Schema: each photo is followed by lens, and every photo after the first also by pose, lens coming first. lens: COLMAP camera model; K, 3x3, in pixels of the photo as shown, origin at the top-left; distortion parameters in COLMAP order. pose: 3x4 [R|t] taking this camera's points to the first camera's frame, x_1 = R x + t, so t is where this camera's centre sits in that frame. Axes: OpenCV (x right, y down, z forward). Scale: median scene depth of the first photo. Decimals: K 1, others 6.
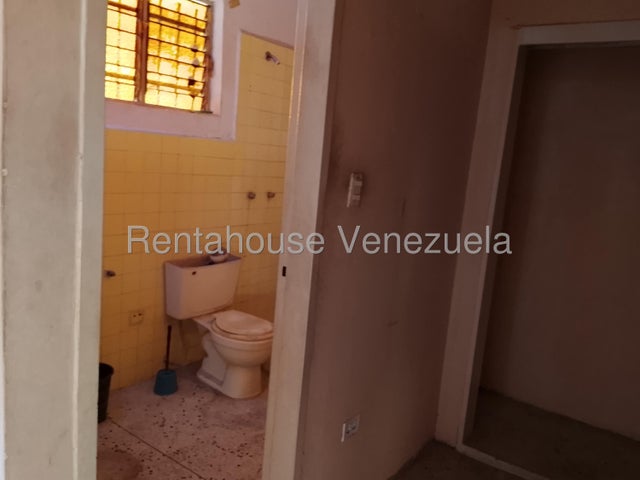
lens RADIAL K [[518.4, 0, 310.3], [0, 518.4, 243.5], [0, 0, 1]] dist [0.130596, -0.175919]
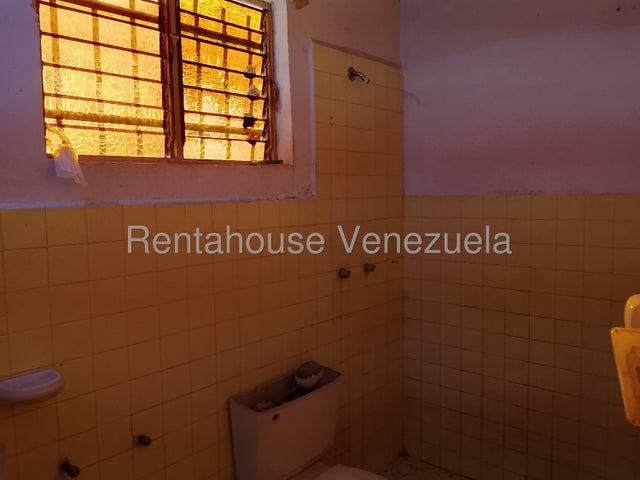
lens RADIAL K [[518.4, 0, 310.3], [0, 518.4, 243.5], [0, 0, 1]] dist [0.130596, -0.175919]
pose [[0.989845, -0.096198, -0.104654, -0.094843], [0.087618, 0.992630, -0.083714, -0.089977], [0.111936, 0.073694, 0.990979, 0.364502]]
